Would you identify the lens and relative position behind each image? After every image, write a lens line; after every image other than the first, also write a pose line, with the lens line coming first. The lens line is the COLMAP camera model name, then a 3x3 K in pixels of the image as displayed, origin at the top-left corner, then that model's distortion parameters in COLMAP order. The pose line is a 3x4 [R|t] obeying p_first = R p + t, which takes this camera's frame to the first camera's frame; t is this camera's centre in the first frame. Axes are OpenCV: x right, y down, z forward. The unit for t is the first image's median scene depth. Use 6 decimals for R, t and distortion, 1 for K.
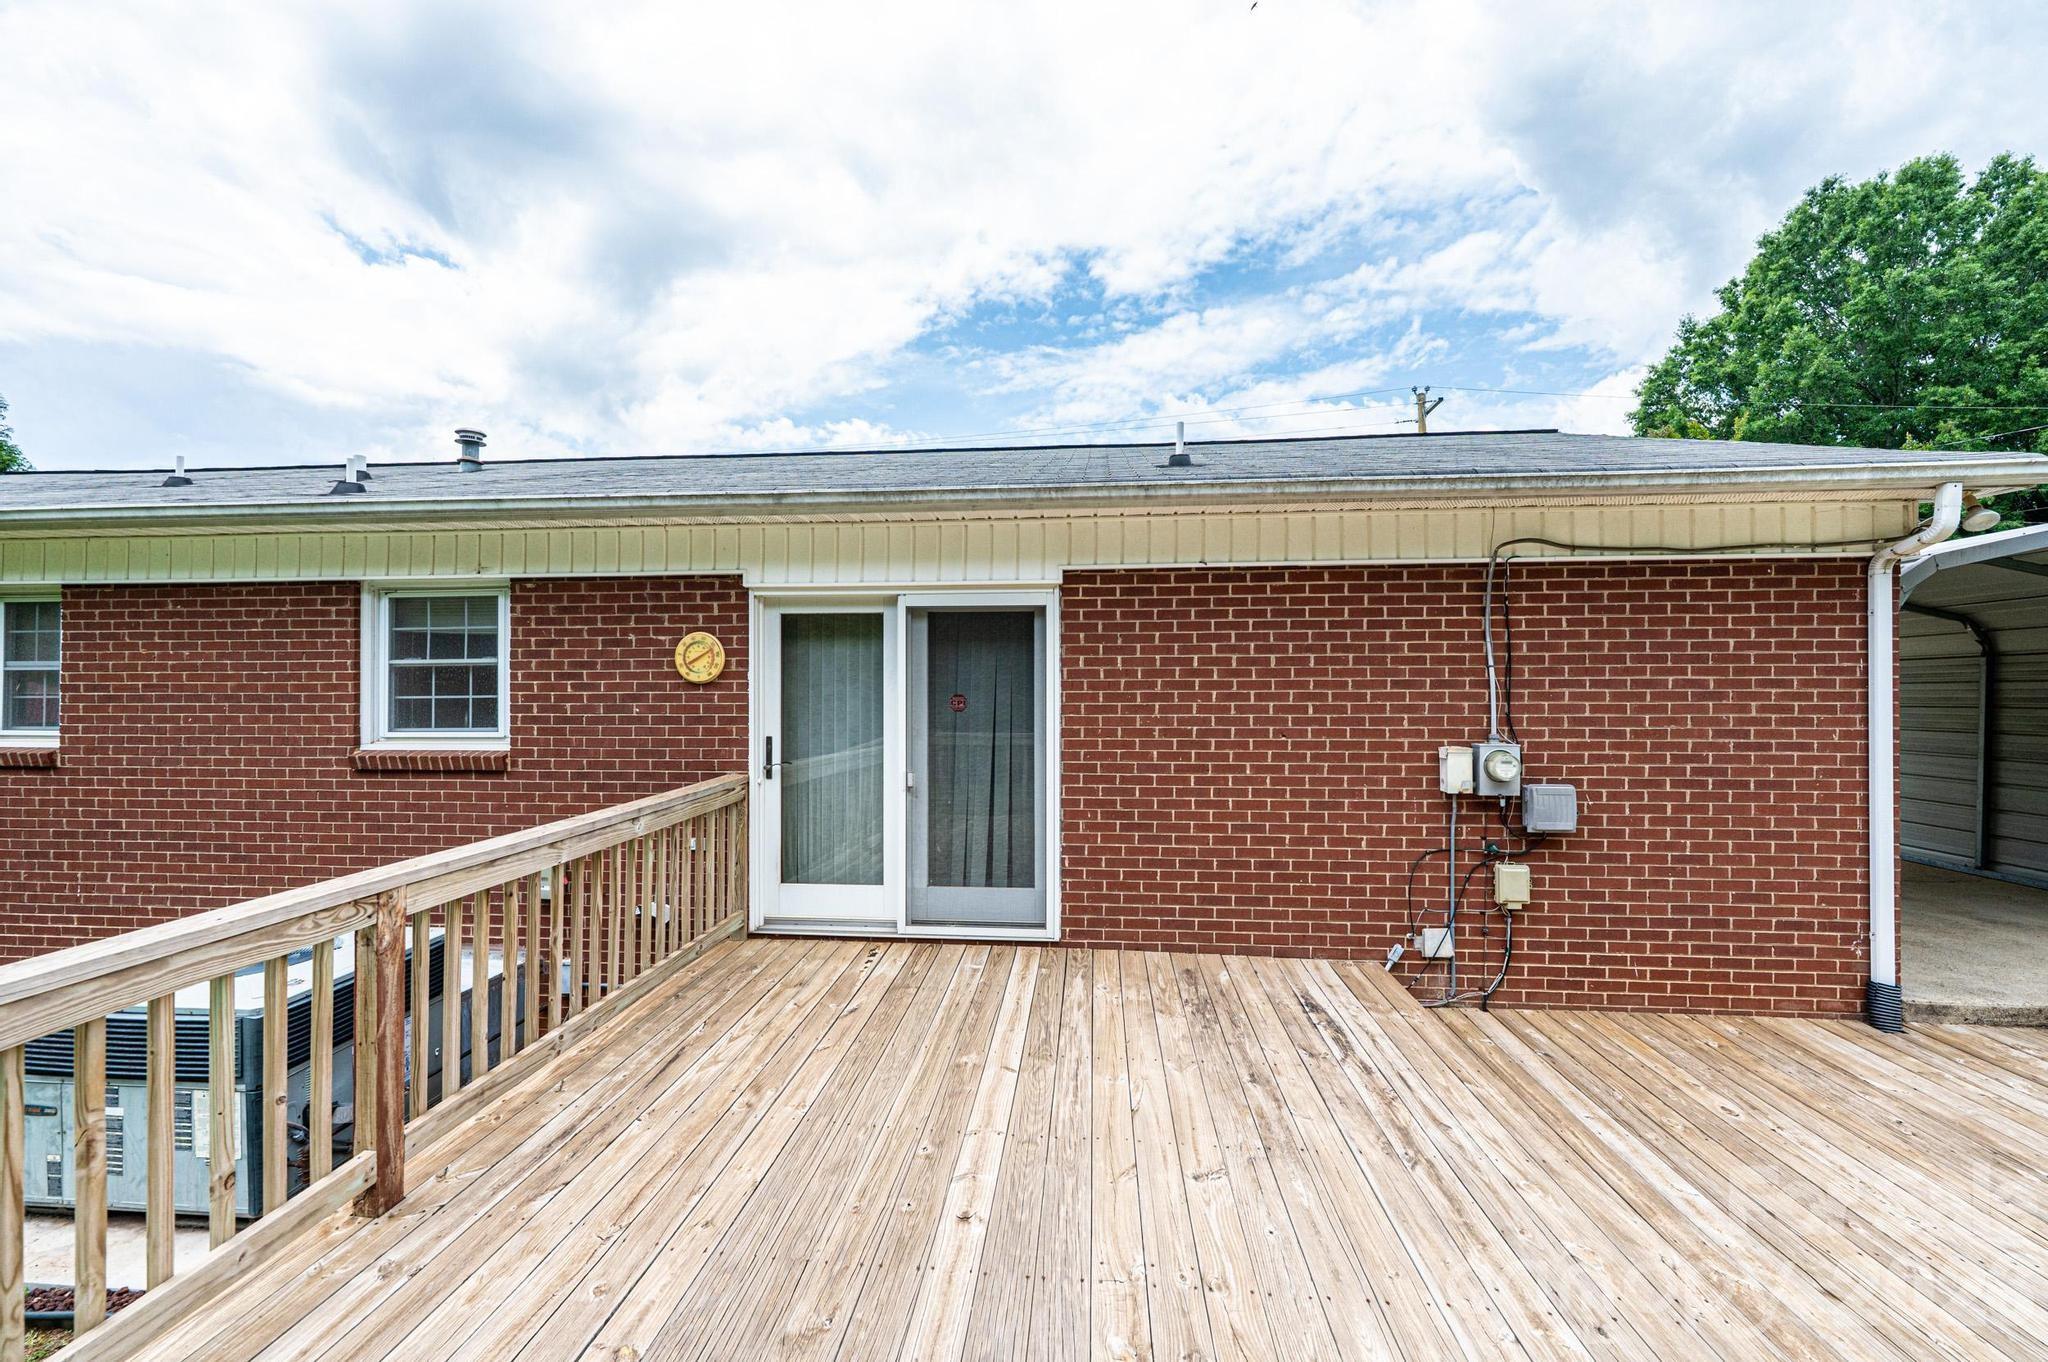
lens RADIAL K [[813.6, 0, 1031.8], [0, 813.6, 682.7], [0, 0, 1]] dist [-0.000509, -0.000628]
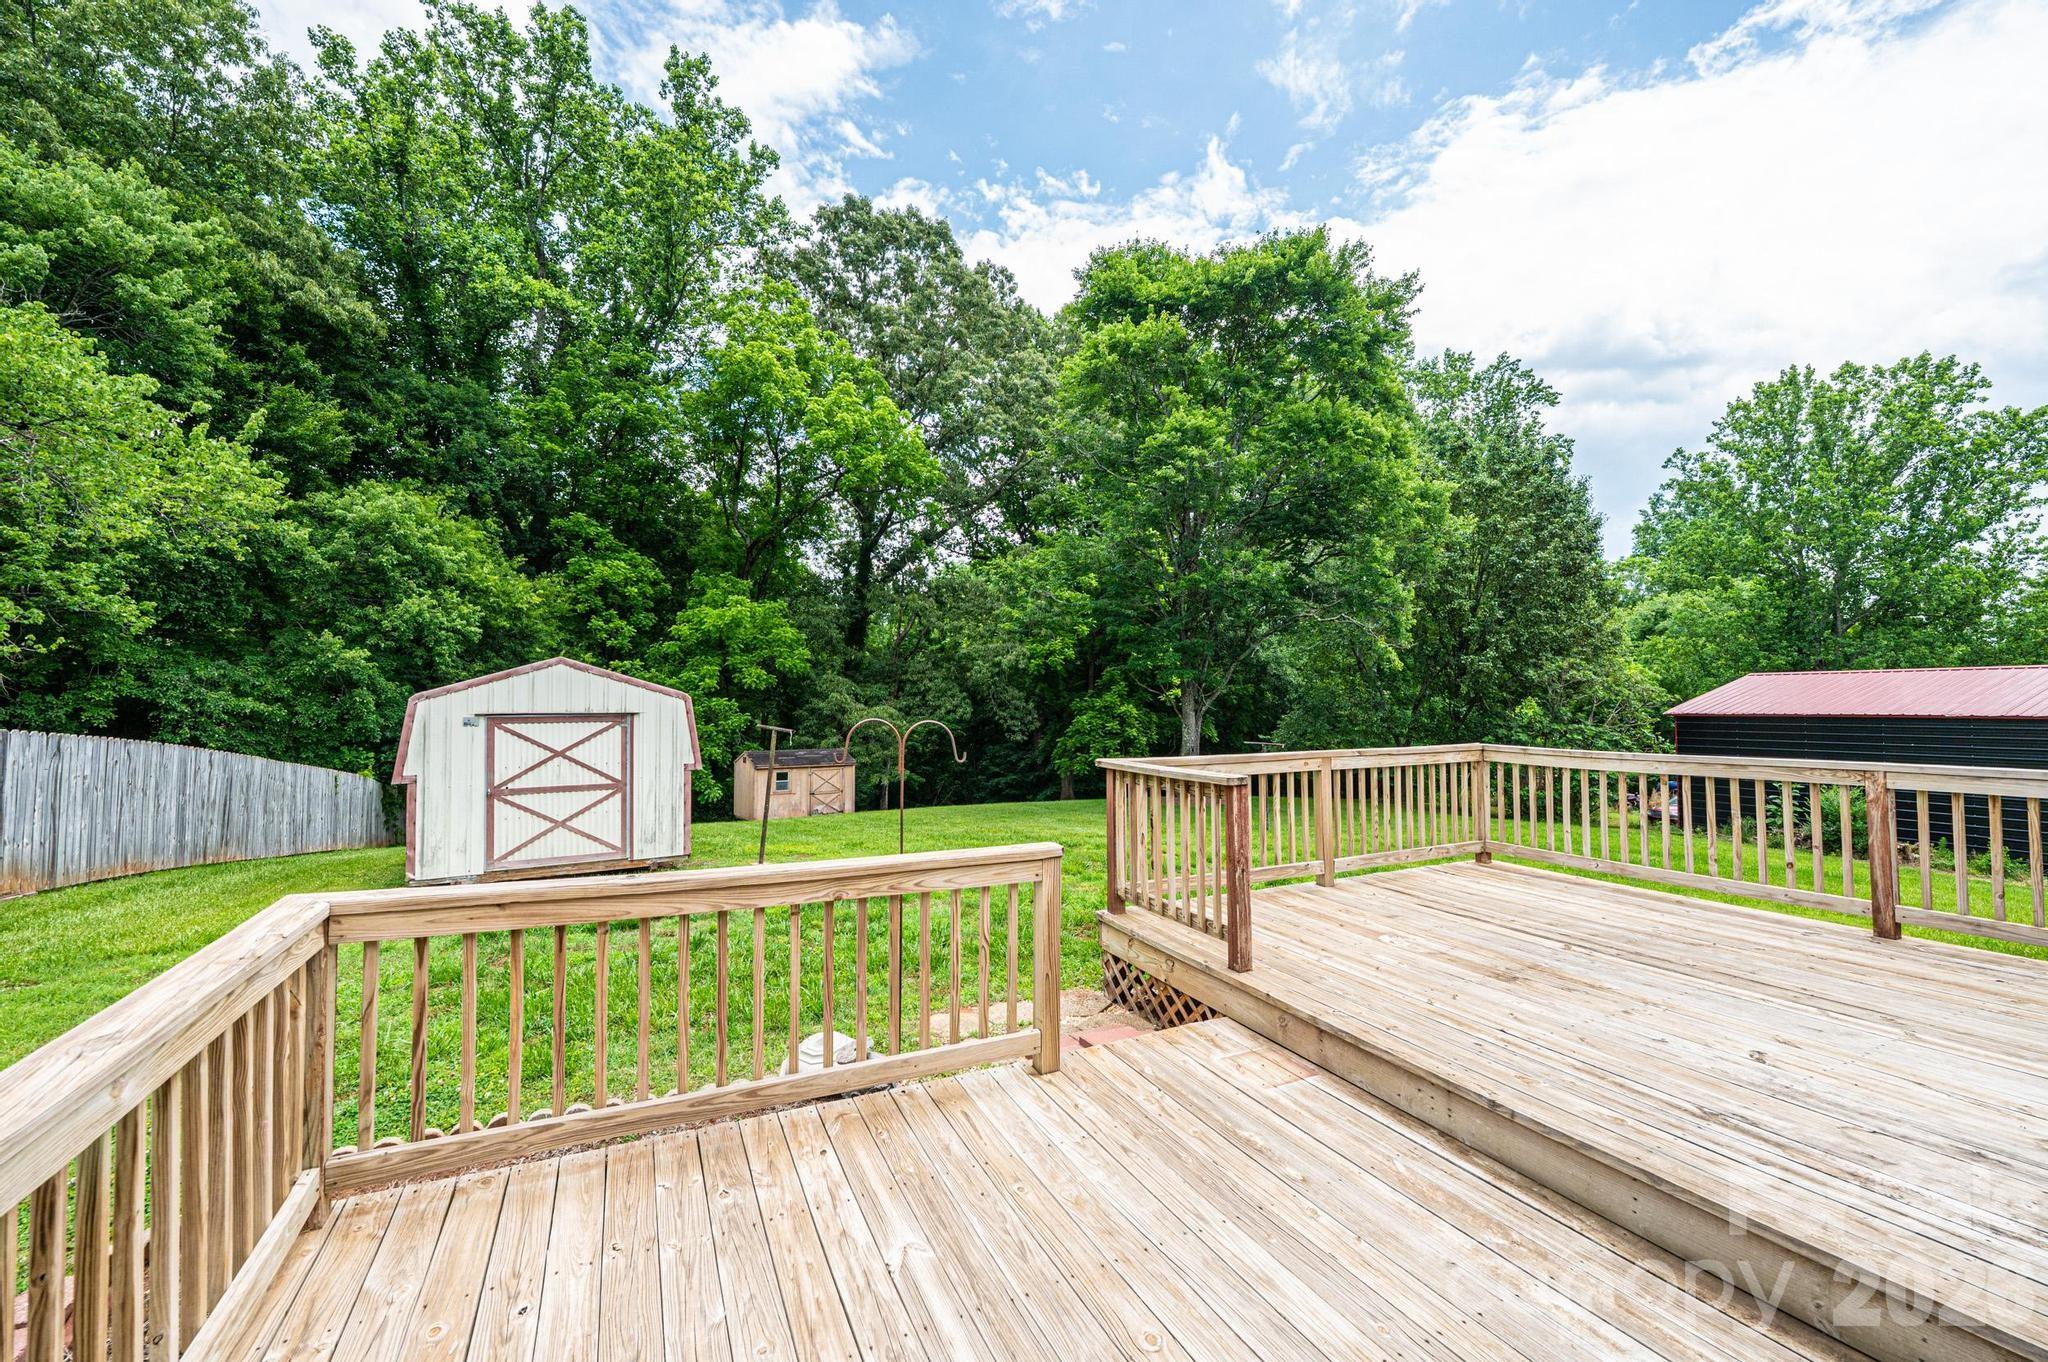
lens RADIAL K [[813.6, 0, 1019.4], [0, 813.6, 679.0], [0, 0, 1]] dist [-0.000509, -0.000628]
pose [[-0.859317, -0.007518, -0.511388, 0.981712], [0.010283, 0.999436, -0.031973, 0.039051], [0.511339, -0.032733, -0.858755, 0.823507]]
